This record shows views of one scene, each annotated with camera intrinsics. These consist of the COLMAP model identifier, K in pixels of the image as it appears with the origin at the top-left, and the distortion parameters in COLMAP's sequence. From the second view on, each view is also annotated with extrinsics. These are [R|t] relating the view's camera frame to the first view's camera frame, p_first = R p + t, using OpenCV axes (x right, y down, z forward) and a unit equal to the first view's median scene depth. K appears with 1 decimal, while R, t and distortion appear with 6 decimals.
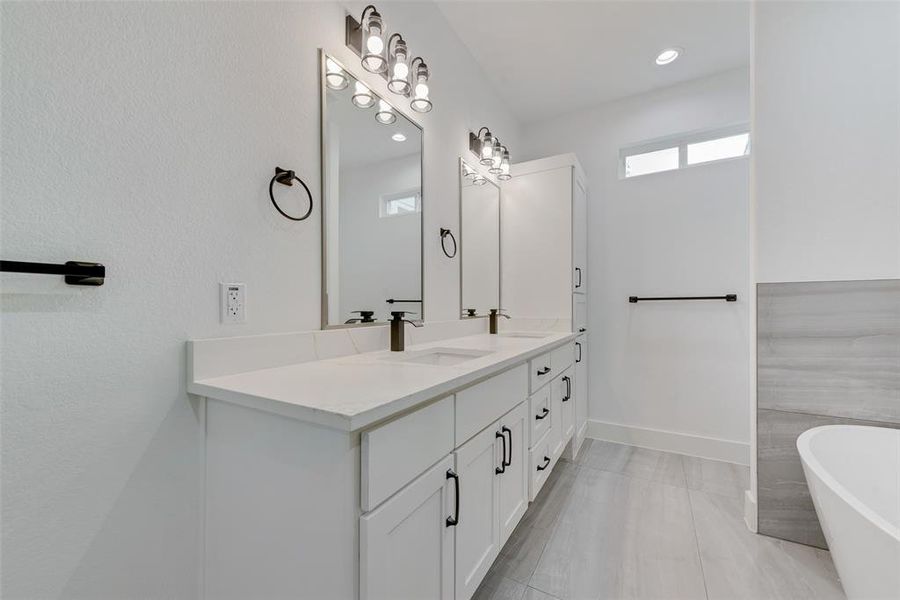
lens RADIAL K [[351.7, 0, 450.0], [0, 351.7, 300.0], [0, 0, 1]] dist [0.000240, 0.000014]
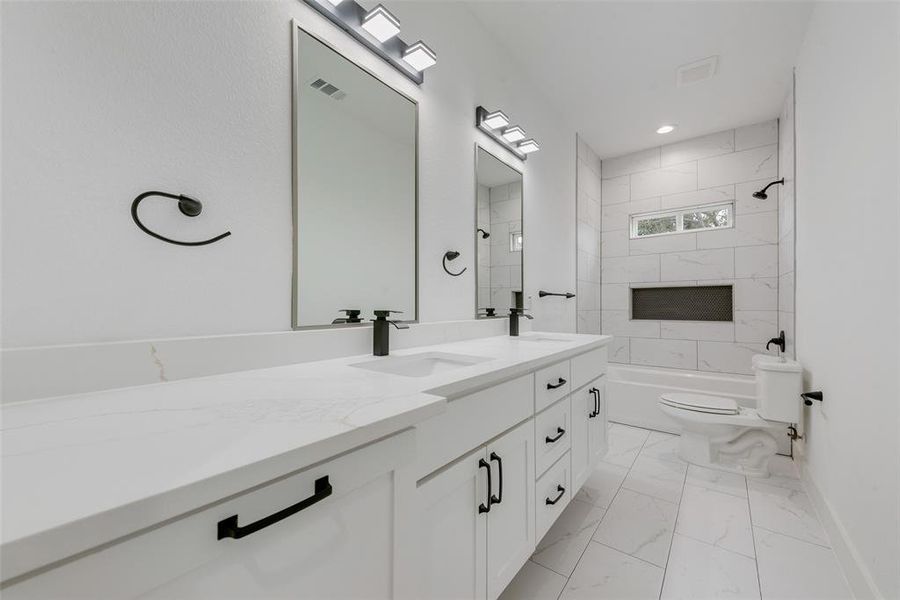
lens RADIAL K [[351.7, 0, 450.0], [0, 351.7, 300.0], [0, 0, 1]] dist [0.000240, 0.000014]
pose [[0.990288, 0.003067, -0.138998, 0.130285], [-0.002386, 0.999984, 0.005062, 0.001212], [0.139011, -0.004681, 0.990280, 0.142791]]
